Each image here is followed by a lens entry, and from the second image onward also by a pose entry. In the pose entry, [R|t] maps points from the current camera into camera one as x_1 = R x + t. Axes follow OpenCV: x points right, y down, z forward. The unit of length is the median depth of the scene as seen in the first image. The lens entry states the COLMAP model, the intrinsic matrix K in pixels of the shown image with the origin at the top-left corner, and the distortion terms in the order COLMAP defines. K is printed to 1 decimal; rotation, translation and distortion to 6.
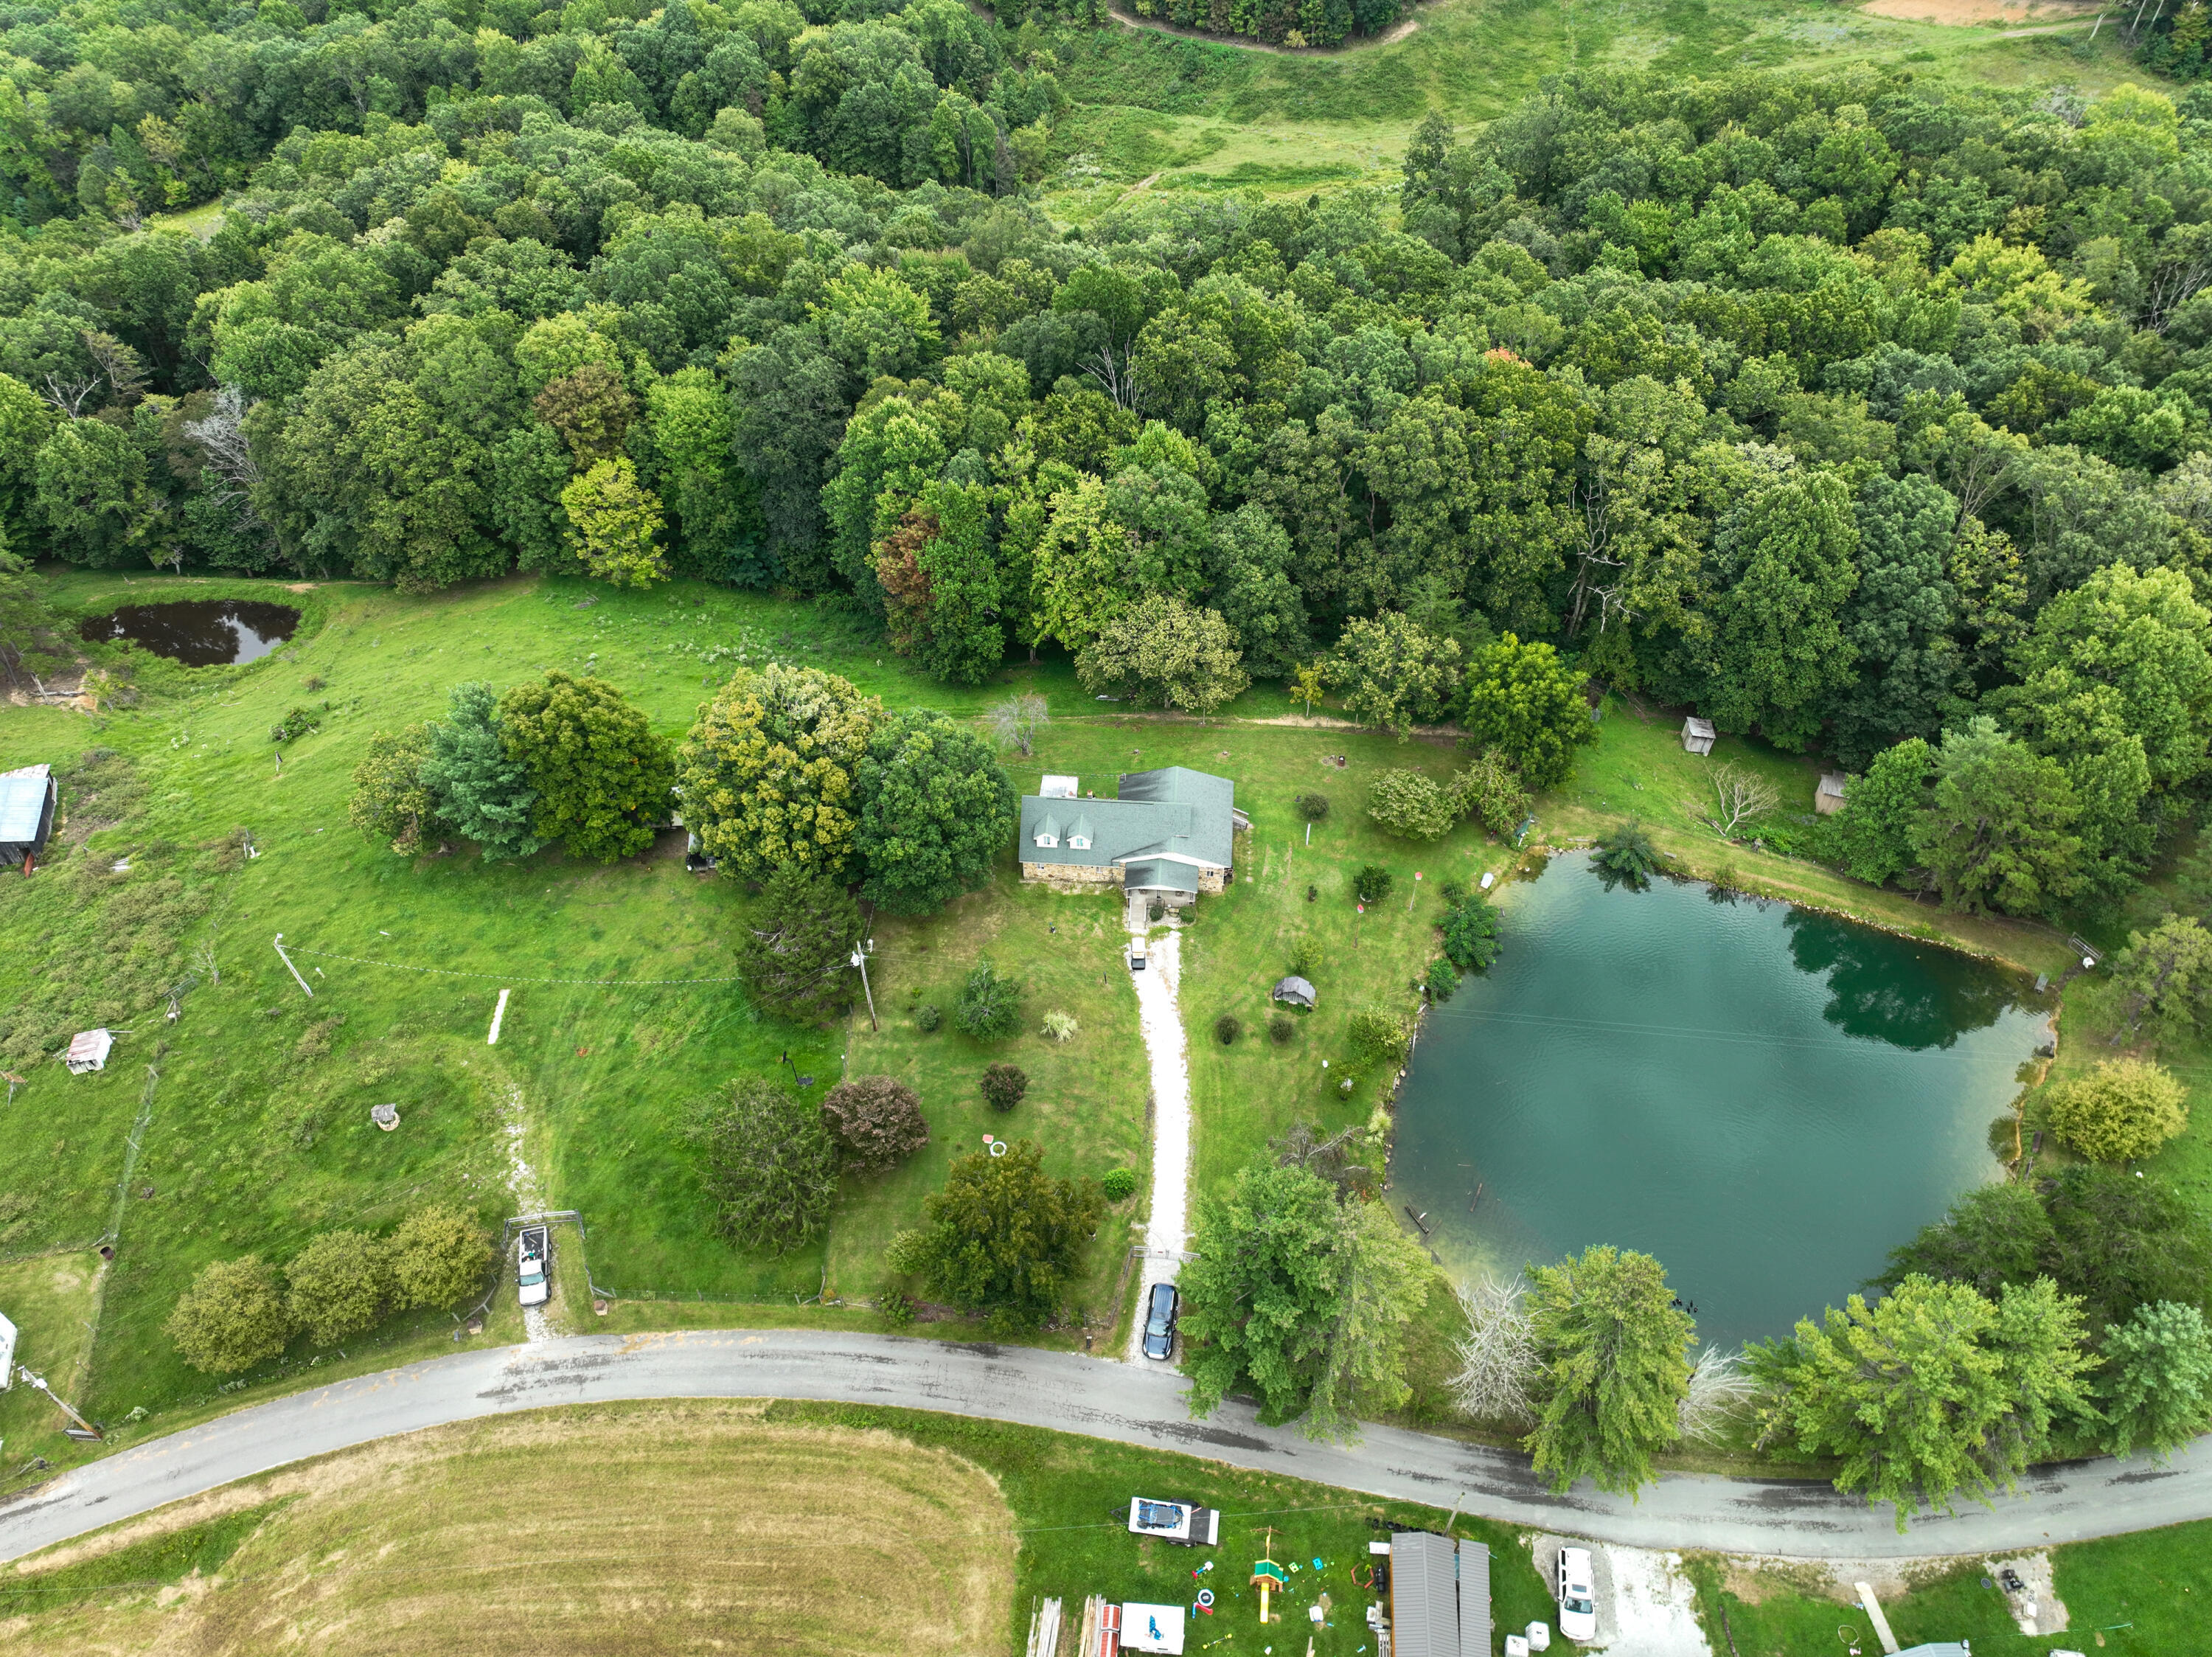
lens RADIAL K [[1554.1, 0, 1113.2], [0, 1554.1, 823.0], [0, 0, 1]] dist [0.001849, 0.015196]
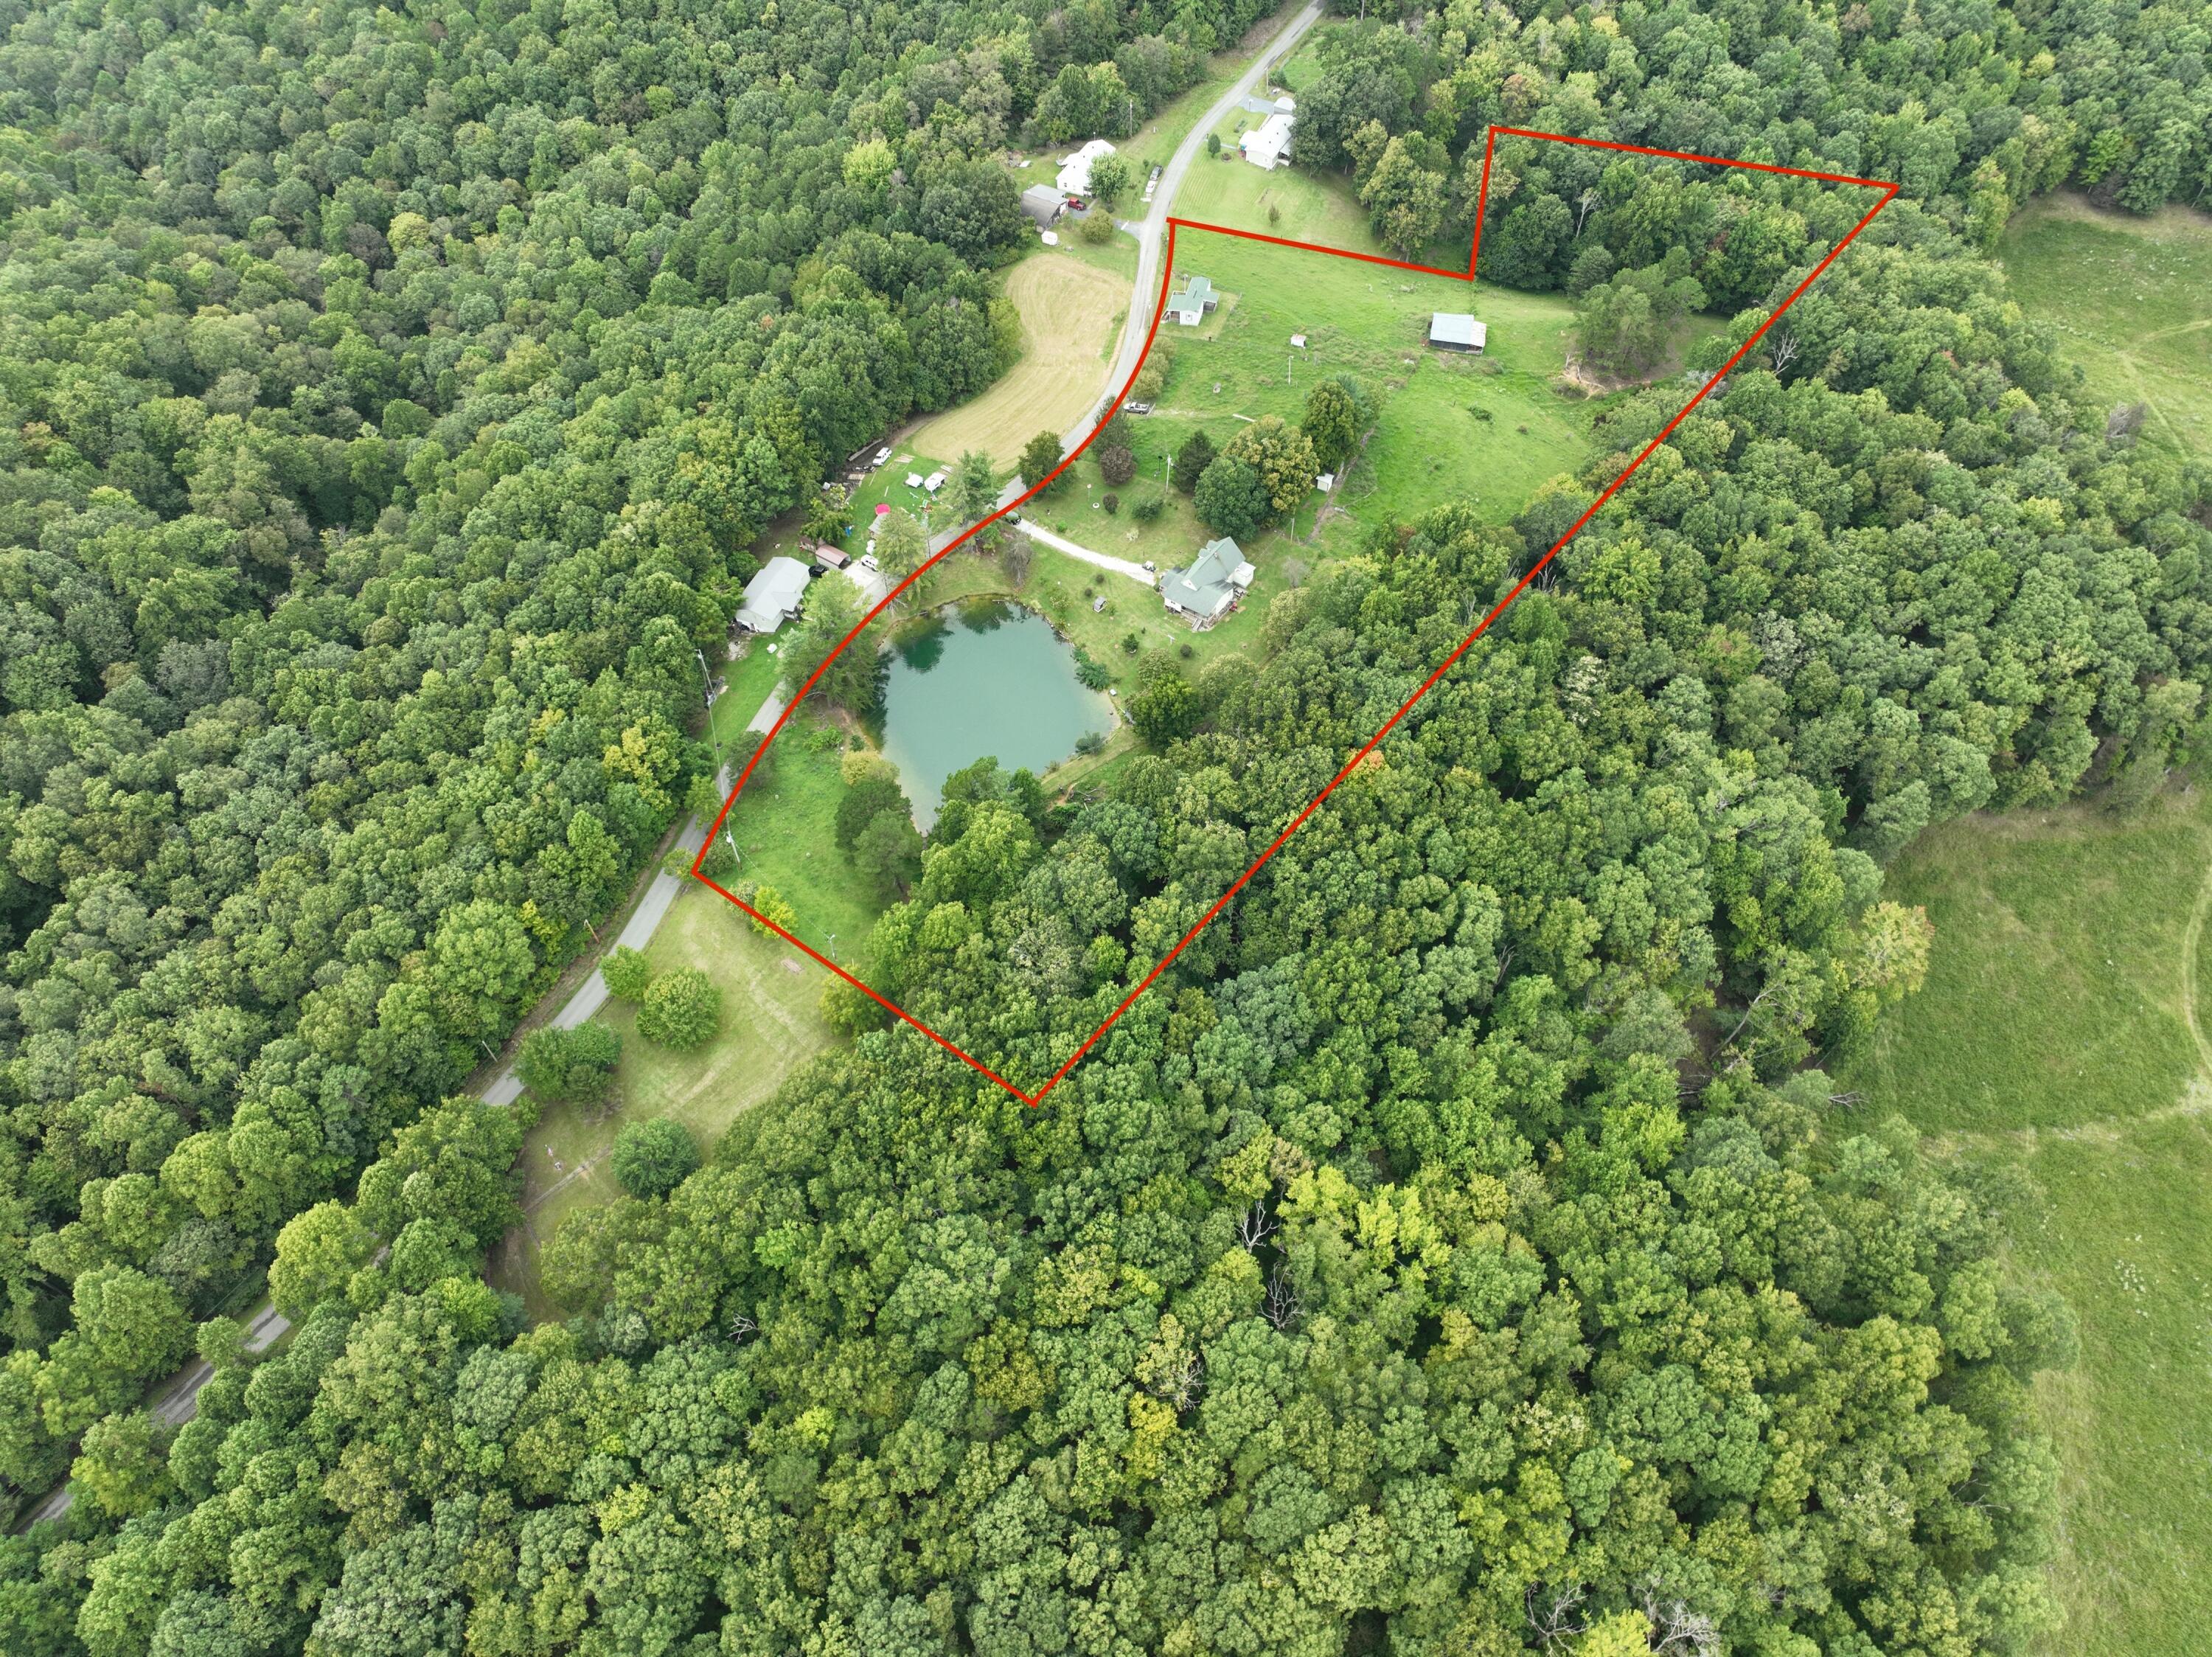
lens RADIAL K [[1554.1, 0, 1120.8], [0, 1554.1, 821.4], [0, 0, 1]] dist [0.001849, 0.015196]
pose [[-0.511127, 0.688826, -0.514071, 1.502057], [-0.593332, 0.149956, 0.790867, -1.684026], [0.621858, 0.709248, 0.332055, 0.437422]]
